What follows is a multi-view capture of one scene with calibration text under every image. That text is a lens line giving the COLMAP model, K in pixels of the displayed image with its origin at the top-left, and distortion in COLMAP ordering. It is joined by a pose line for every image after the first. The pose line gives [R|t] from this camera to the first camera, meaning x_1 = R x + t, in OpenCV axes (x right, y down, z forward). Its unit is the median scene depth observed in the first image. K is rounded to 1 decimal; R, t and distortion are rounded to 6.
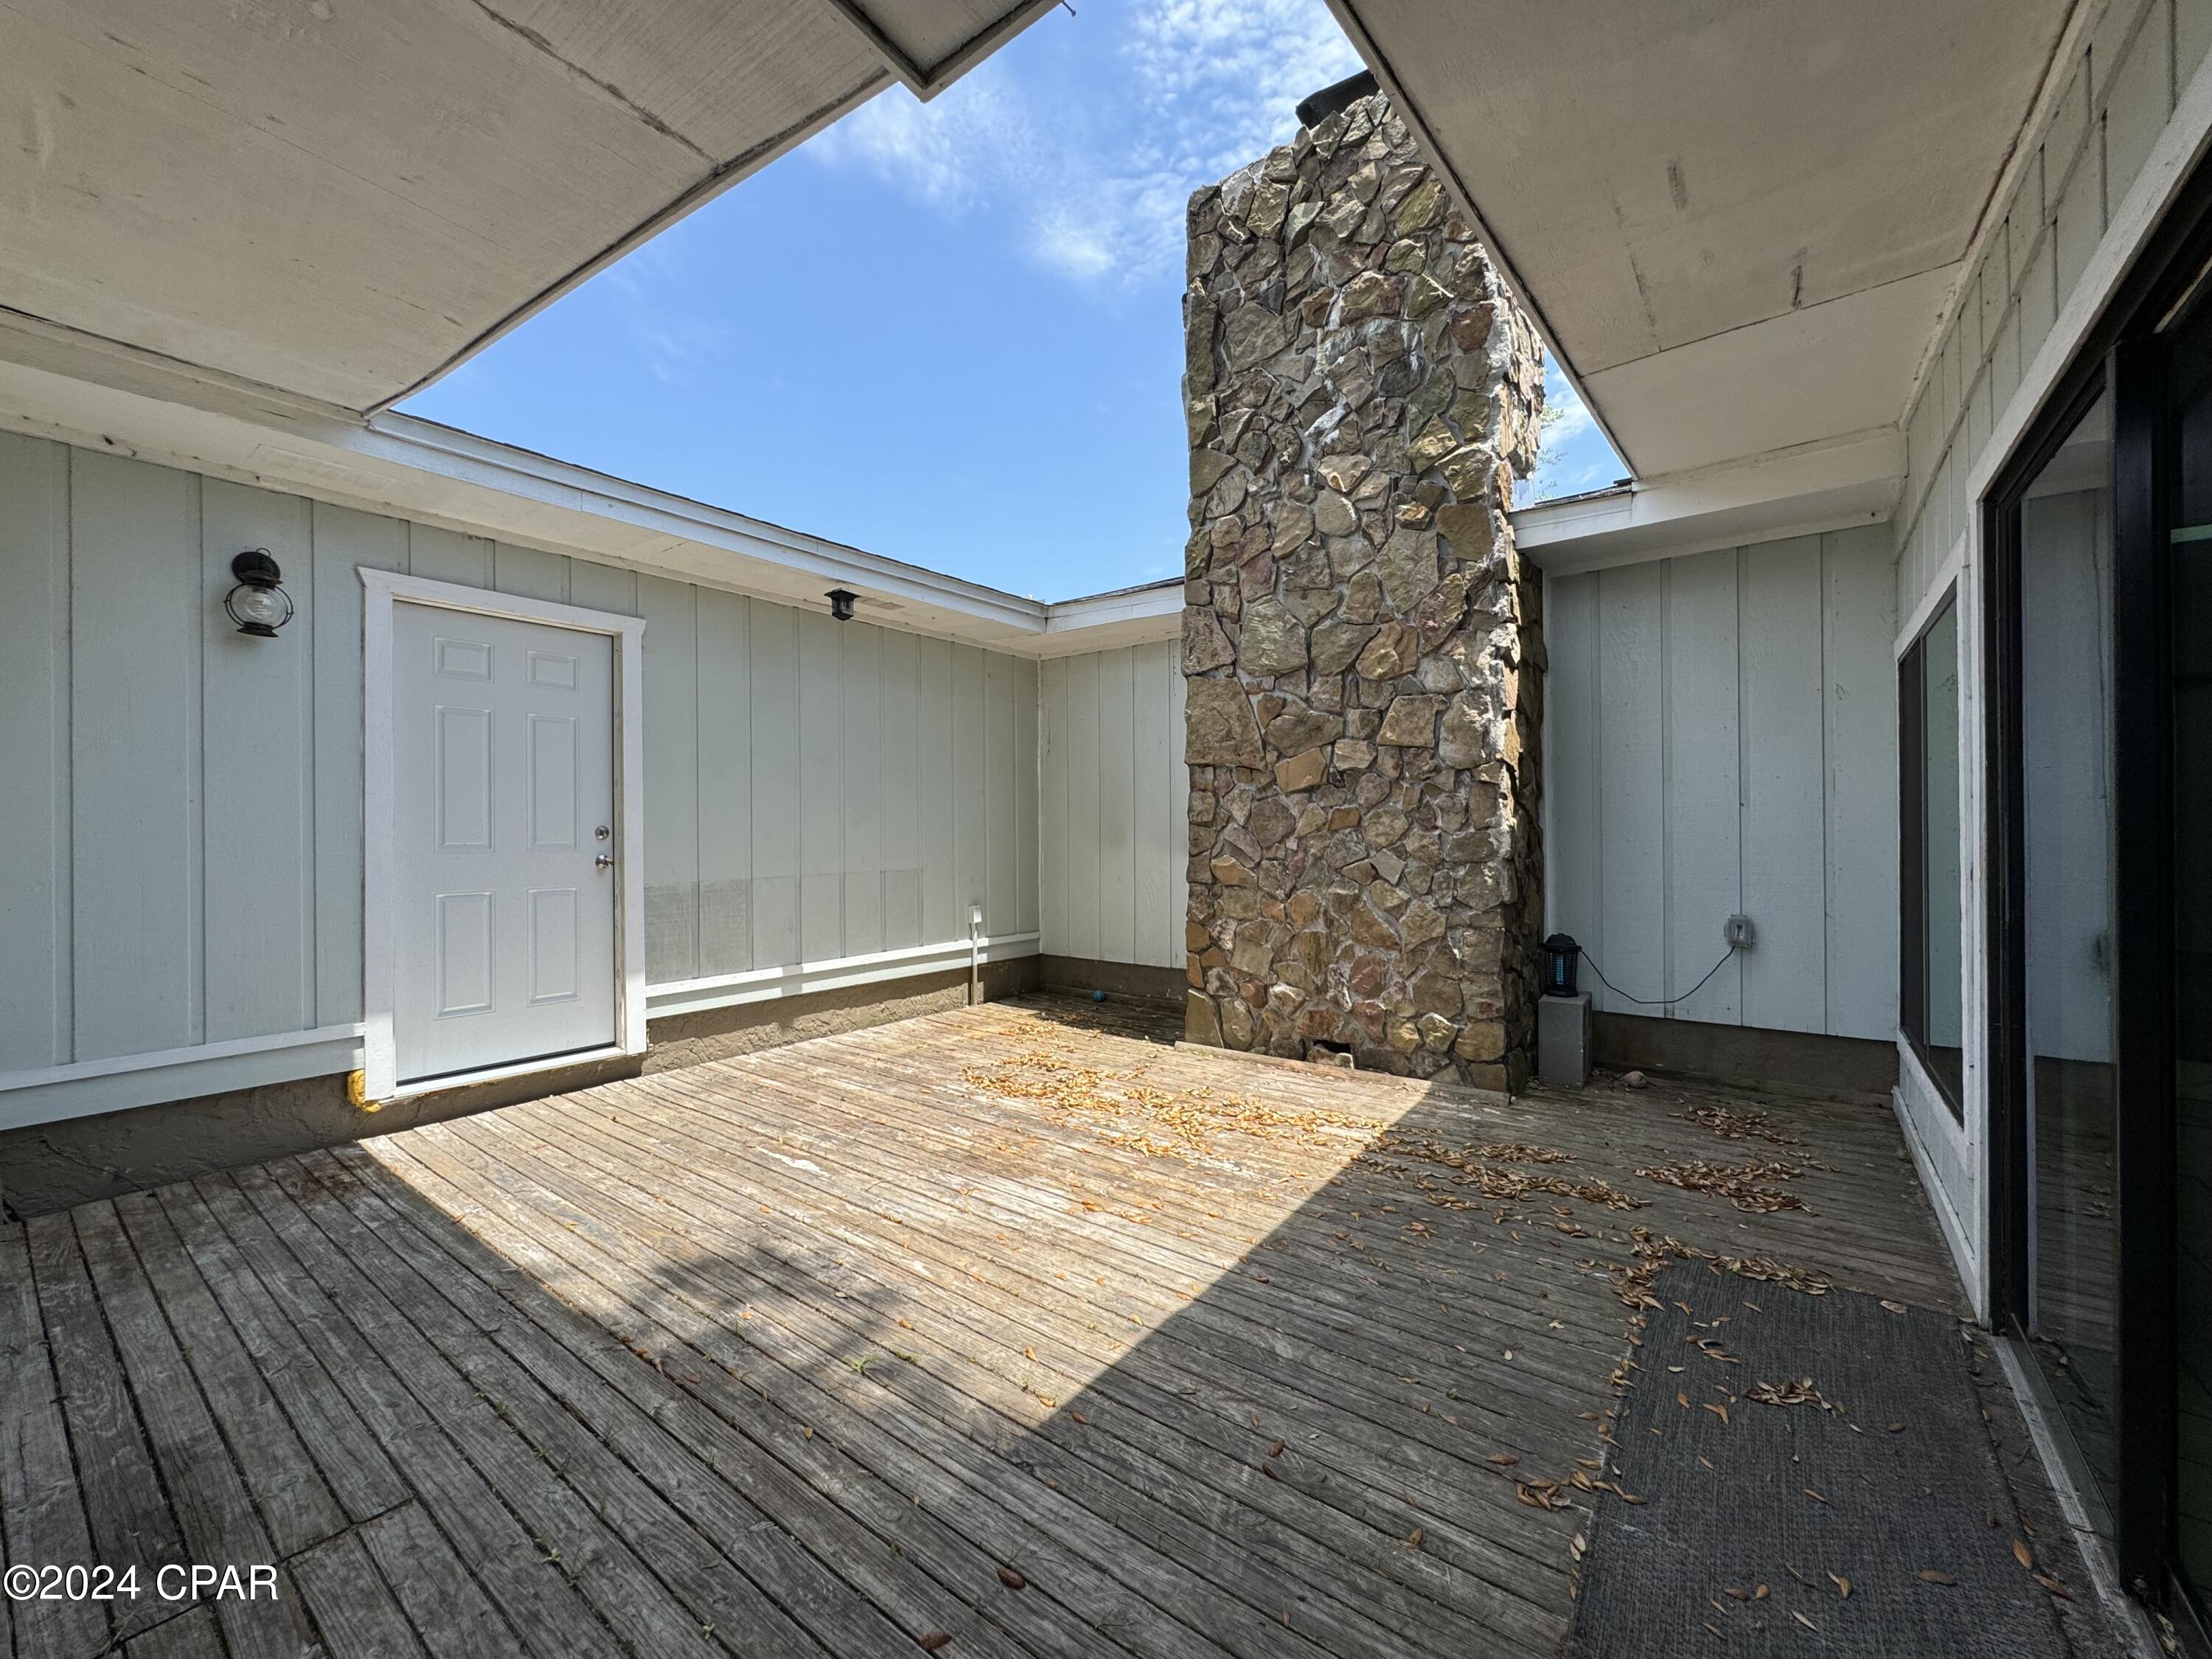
lens RADIAL K [[886.7, 0, 1106.3], [0, 886.7, 825.4], [0, 0, 1]] dist [-0.003331, -0.000484]
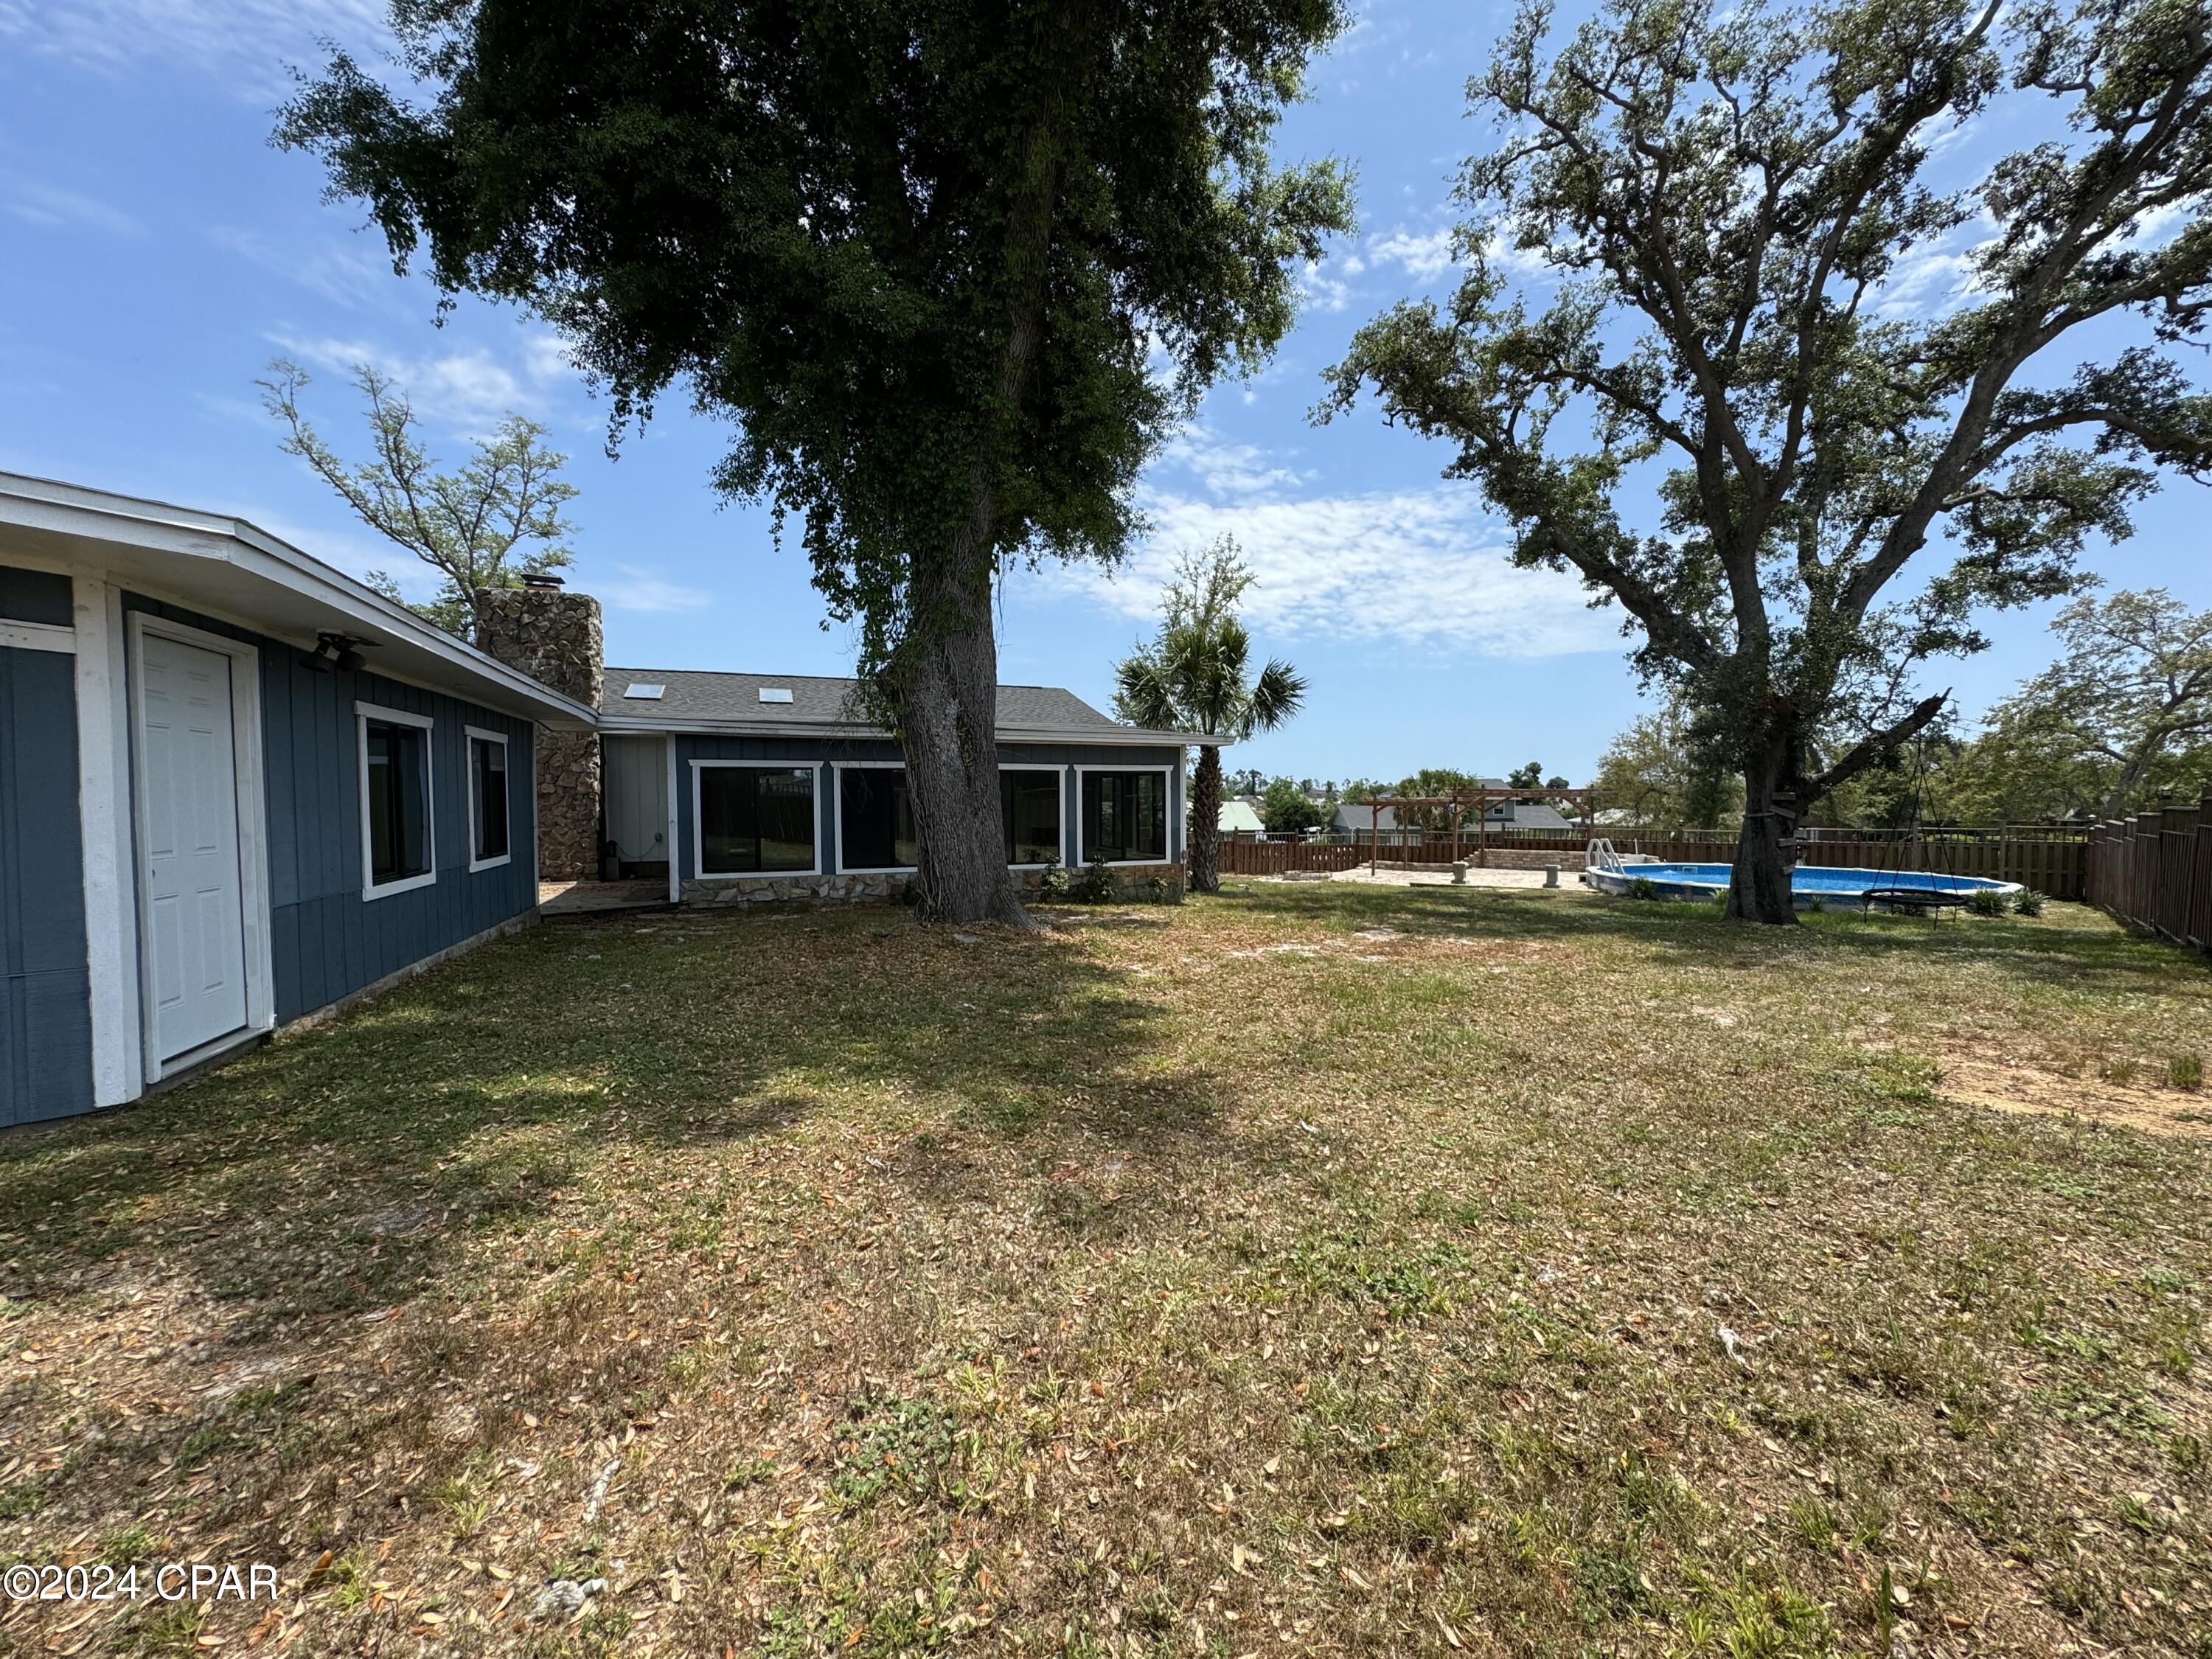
lens RADIAL K [[886.7, 0, 1109.8], [0, 886.7, 831.8], [0, 0, 1]] dist [-0.003331, -0.000484]
pose [[0.521011, -0.024607, 0.853195, -1.536484], [-0.001476, 0.999557, 0.029729, -0.021019], [-0.853549, -0.016748, 0.520743, -2.657824]]
